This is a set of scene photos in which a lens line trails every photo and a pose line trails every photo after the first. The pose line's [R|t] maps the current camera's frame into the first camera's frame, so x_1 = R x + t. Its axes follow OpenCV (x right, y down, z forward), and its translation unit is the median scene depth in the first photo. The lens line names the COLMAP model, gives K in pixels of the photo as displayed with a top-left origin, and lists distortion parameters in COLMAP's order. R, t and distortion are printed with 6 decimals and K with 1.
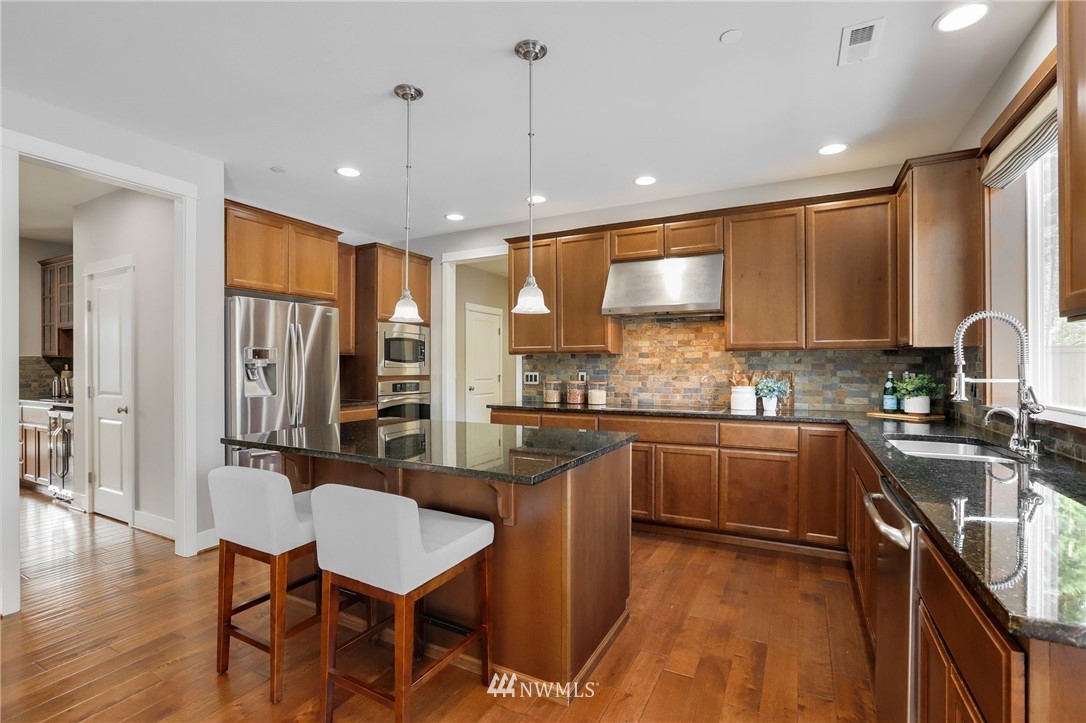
lens RADIAL K [[501.0, 0, 542.9], [0, 501.0, 359.4], [0, 0, 1]] dist [-0.026119, 0.012740]
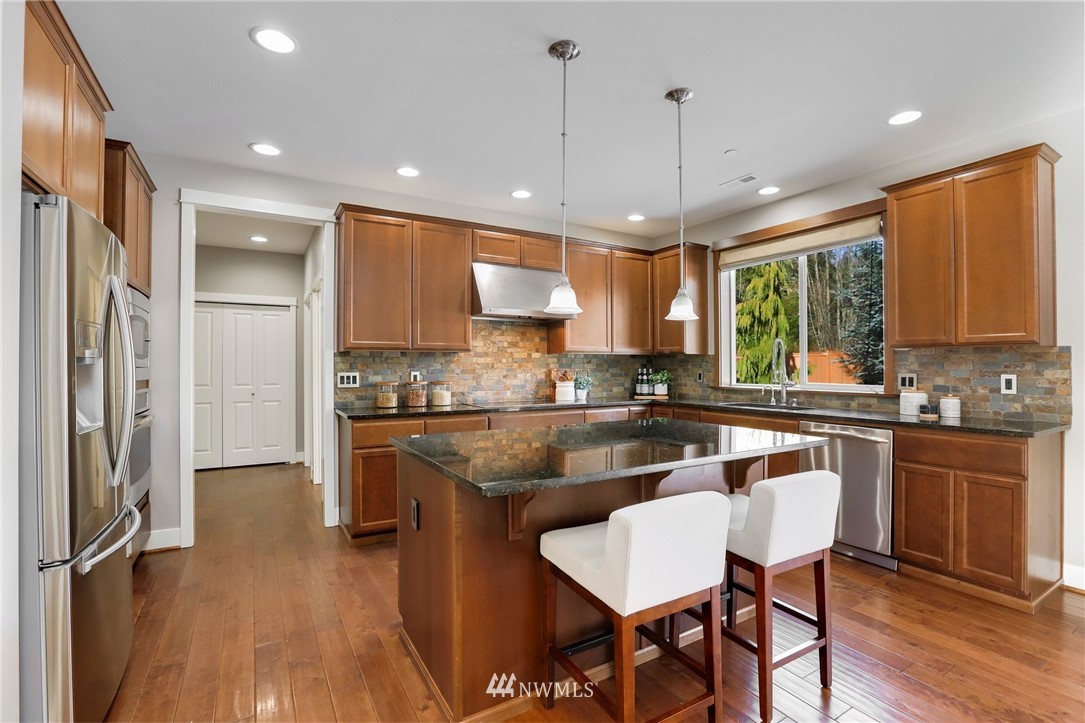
lens RADIAL K [[500.5, 0, 555.2], [0, 500.5, 361.7], [0, 0, 1]] dist [-0.026119, 0.012740]
pose [[0.520079, 0.006499, 0.854093, -0.600915], [-0.013553, 0.999908, 0.000644, 0.003171], [-0.854010, -0.011911, 0.520120, 0.324741]]
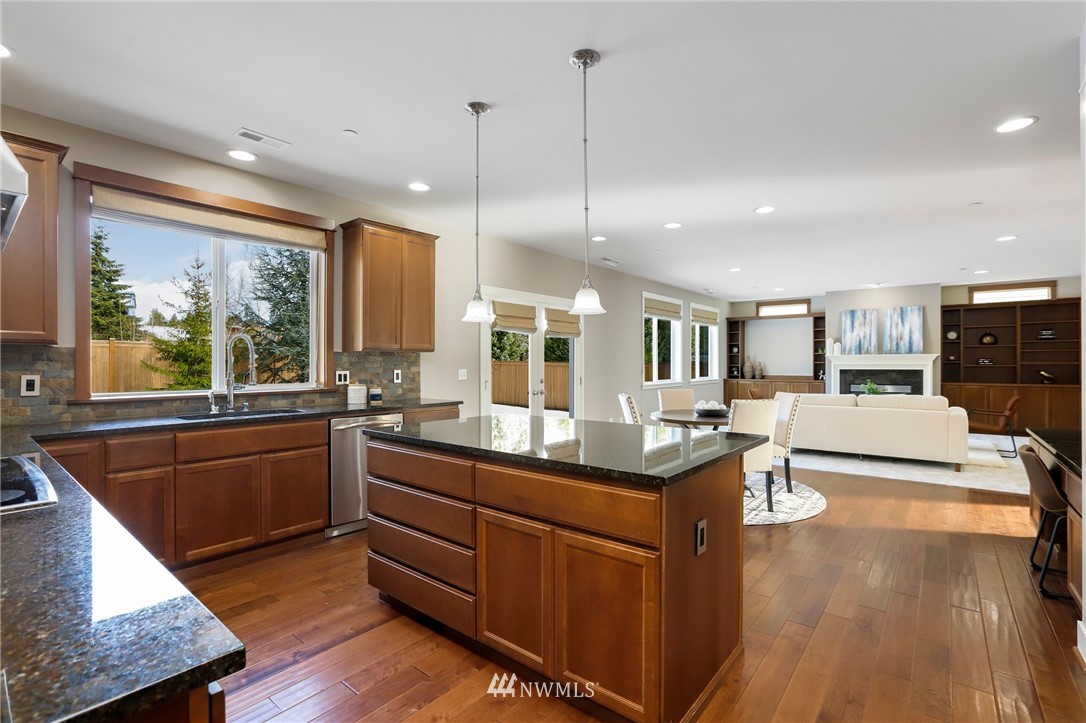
lens RADIAL K [[501.0, 0, 544.7], [0, 501.0, 365.5], [0, 0, 1]] dist [-0.026119, 0.012740]
pose [[-0.974891, 0.001528, 0.222679, -0.235959], [-0.000282, 0.999967, -0.008094, 0.011882], [-0.222685, -0.007953, -0.974858, 1.124590]]
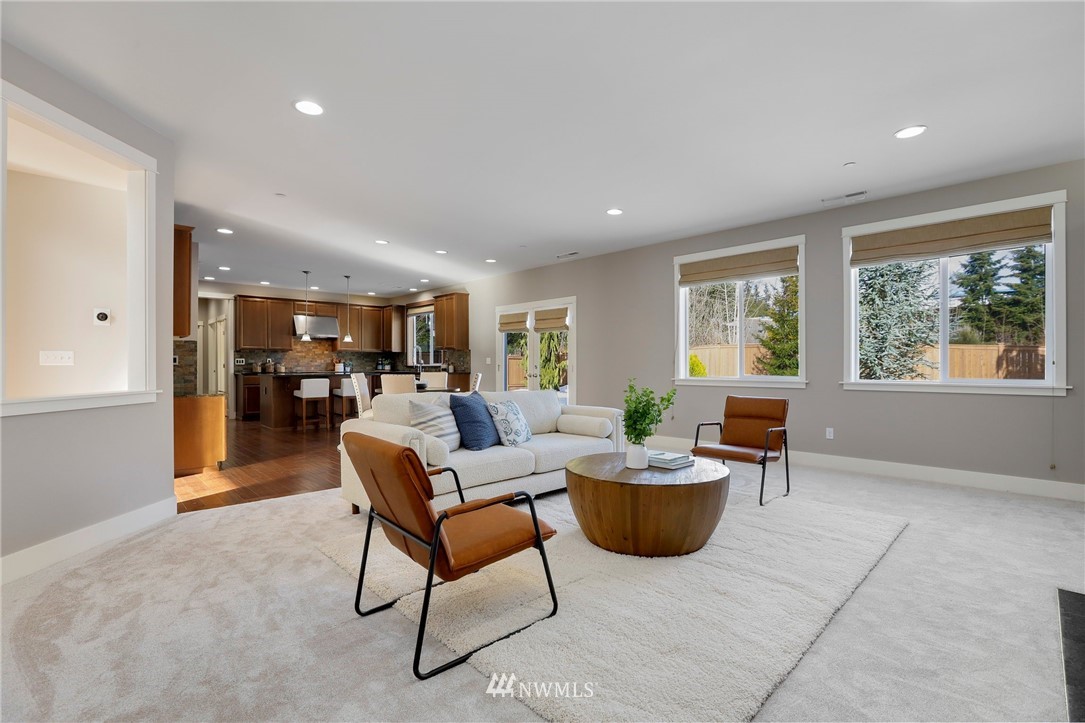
lens RADIAL K [[500.5, 0, 547.2], [0, 500.5, 361.7], [0, 0, 1]] dist [-0.026119, 0.012740]
pose [[0.332540, 0.005871, 0.943071, -1.714169], [-0.011989, 0.999926, -0.001998, 0.030265], [-0.943013, -0.010642, 0.332586, -0.985839]]
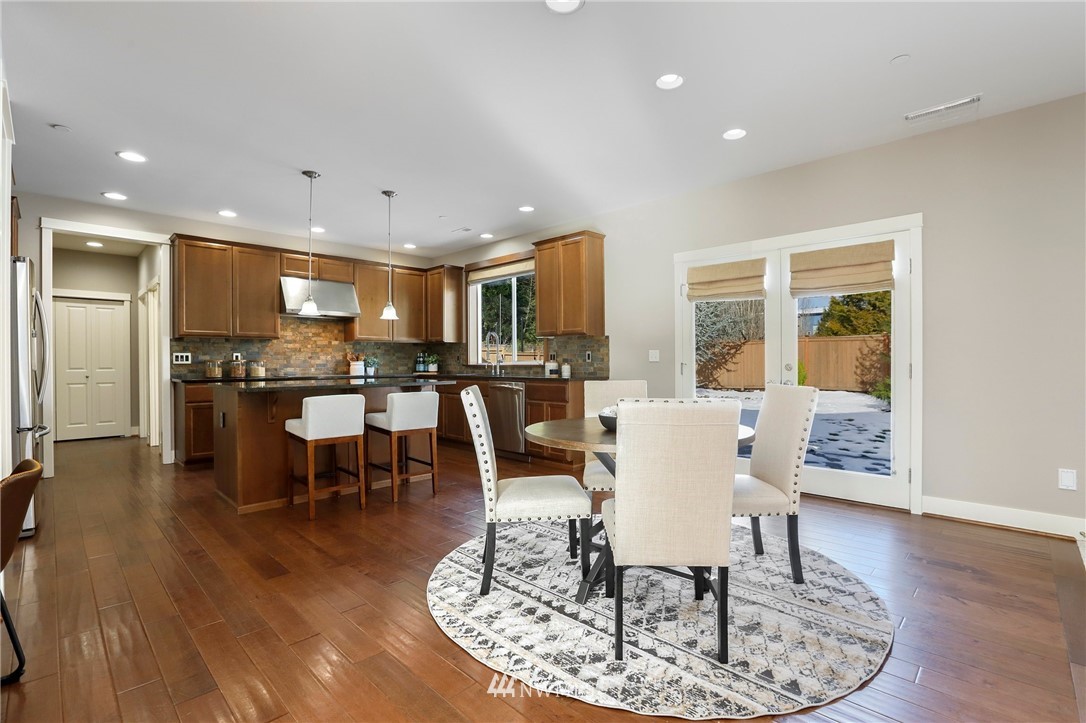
lens RADIAL K [[501.0, 0, 542.9], [0, 501.0, 361.5], [0, 0, 1]] dist [-0.026119, 0.012740]
pose [[0.306433, -0.000783, 0.951892, -0.936730], [-0.010679, 0.999934, 0.004260, 0.034747], [-0.951832, -0.011471, 0.306404, -0.136647]]
